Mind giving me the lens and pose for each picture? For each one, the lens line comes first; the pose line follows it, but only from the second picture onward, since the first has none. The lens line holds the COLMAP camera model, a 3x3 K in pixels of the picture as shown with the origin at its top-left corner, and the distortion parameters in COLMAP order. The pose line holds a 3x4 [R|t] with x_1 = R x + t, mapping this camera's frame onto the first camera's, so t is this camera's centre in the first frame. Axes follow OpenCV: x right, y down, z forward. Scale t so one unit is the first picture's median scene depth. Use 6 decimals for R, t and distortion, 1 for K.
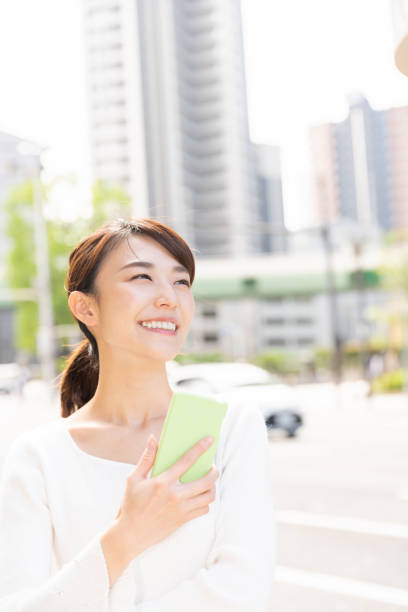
lens RADIAL K [[447.2, 0, 204.0], [0, 447.2, 306.0], [0, 0, 1]] dist [0.012129, 0.002489]
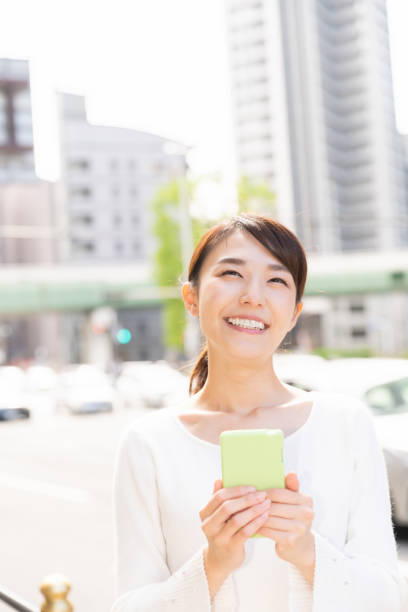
lens RADIAL K [[447.2, 0, 204.0], [0, 447.2, 306.0], [0, 0, 1]] dist [0.012129, 0.002489]
pose [[0.998188, -0.016280, -0.057934, -0.268306], [0.016326, 0.999867, 0.000331, 0.005984], [0.057921, -0.001276, 0.998320, -0.006863]]
